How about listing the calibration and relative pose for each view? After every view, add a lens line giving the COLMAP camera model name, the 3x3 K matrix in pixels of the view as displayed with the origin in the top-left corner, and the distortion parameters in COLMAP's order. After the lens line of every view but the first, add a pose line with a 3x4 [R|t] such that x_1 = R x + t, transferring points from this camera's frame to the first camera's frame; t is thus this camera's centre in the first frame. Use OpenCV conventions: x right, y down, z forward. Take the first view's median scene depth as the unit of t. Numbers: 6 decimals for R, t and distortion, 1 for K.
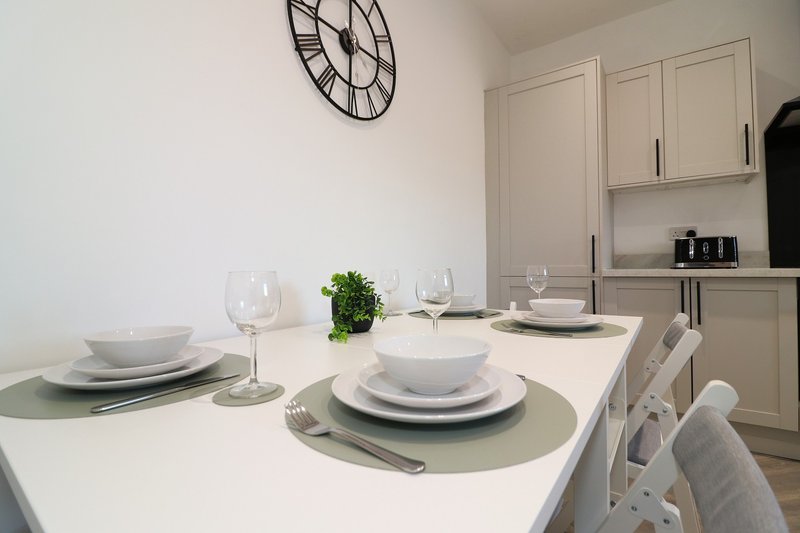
lens RADIAL K [[369.3, 0, 395.1], [0, 369.3, 266.4], [0, 0, 1]] dist [-0.008883, -0.007137]
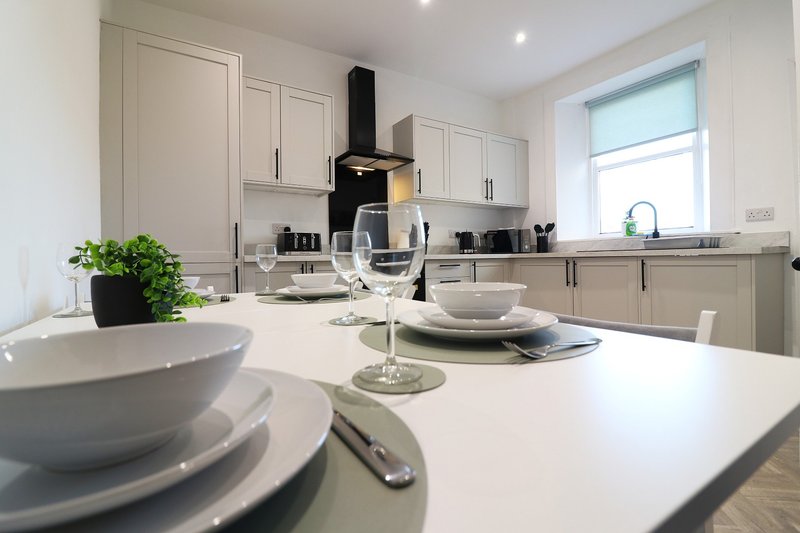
lens RADIAL K [[369.3, 0, 395.4], [0, 369.3, 264.5], [0, 0, 1]] dist [-0.008883, -0.007137]
pose [[0.369128, -0.005063, 0.929365, -0.318174], [0.000972, 0.999987, 0.005061, 0.034426], [-0.929378, -0.000965, 0.369128, 0.217326]]
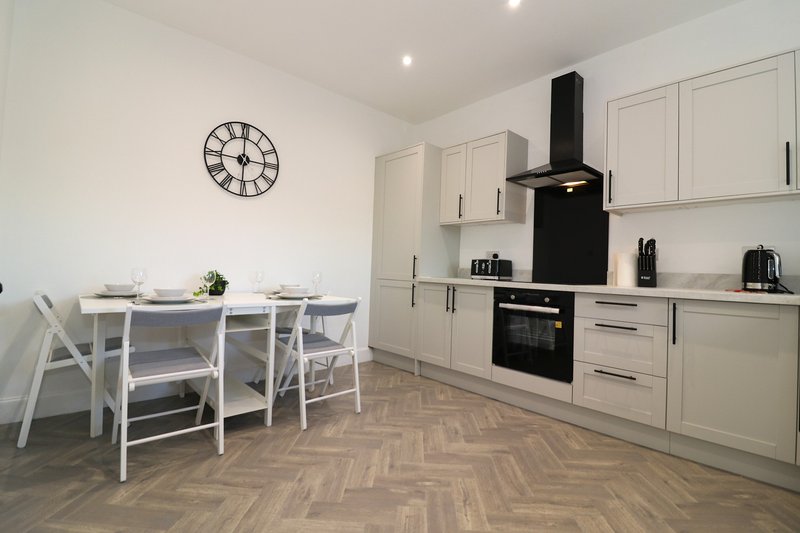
lens RADIAL K [[369.3, 0, 395.7], [0, 369.3, 262.8], [0, 0, 1]] dist [-0.008883, -0.007137]
pose [[0.979616, 0.042704, -0.196286, 0.895105], [-0.045255, 0.998939, -0.008529, -0.039623], [0.195713, 0.017238, 0.980510, -0.671543]]
